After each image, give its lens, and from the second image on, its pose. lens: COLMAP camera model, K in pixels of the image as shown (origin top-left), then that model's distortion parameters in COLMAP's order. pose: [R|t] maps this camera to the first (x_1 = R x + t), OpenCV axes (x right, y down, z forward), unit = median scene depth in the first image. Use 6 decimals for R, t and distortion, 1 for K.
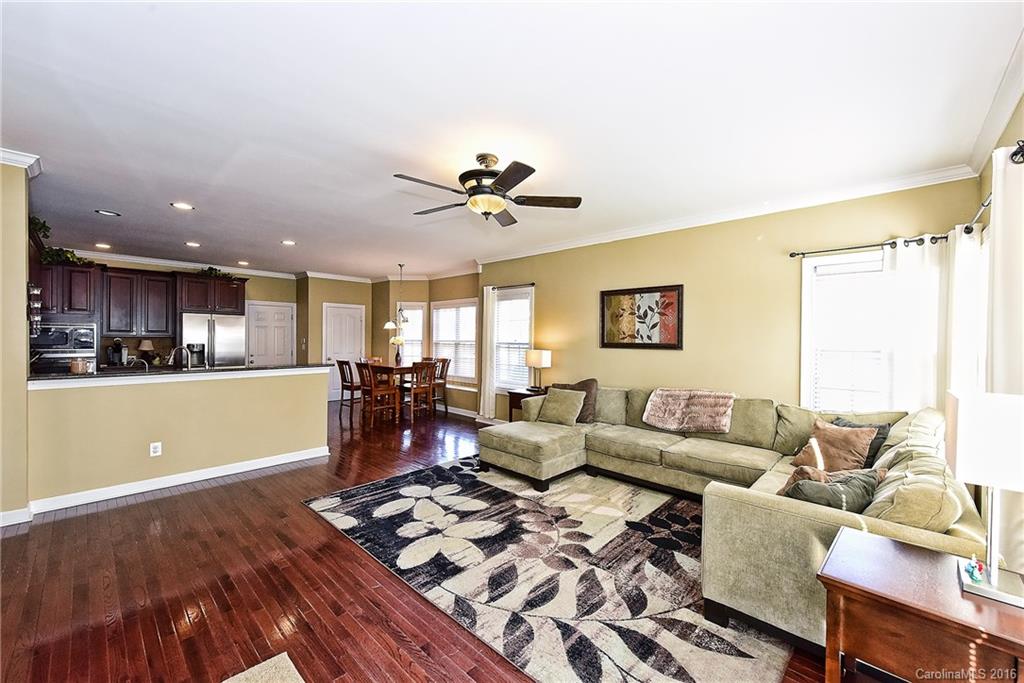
lens RADIAL K [[404.2, 0, 512.0], [0, 404.2, 341.5], [0, 0, 1]] dist [0.057996, 0.000048]
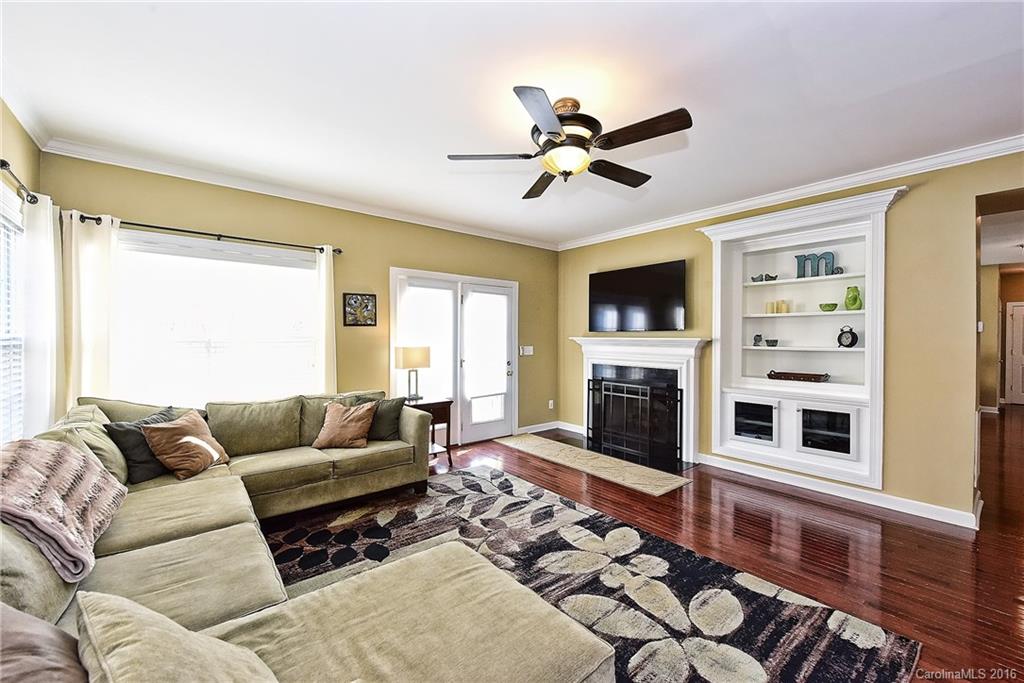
lens RADIAL K [[429.2, 0, 512.0], [0, 429.2, 341.5], [0, 0, 1]] dist [-0.000326, -0.000212]
pose [[-0.992455, -0.015199, 0.121665, -0.073788], [-0.012714, 0.999695, 0.021179, -0.001117], [-0.121950, 0.019473, -0.992345, 2.097824]]
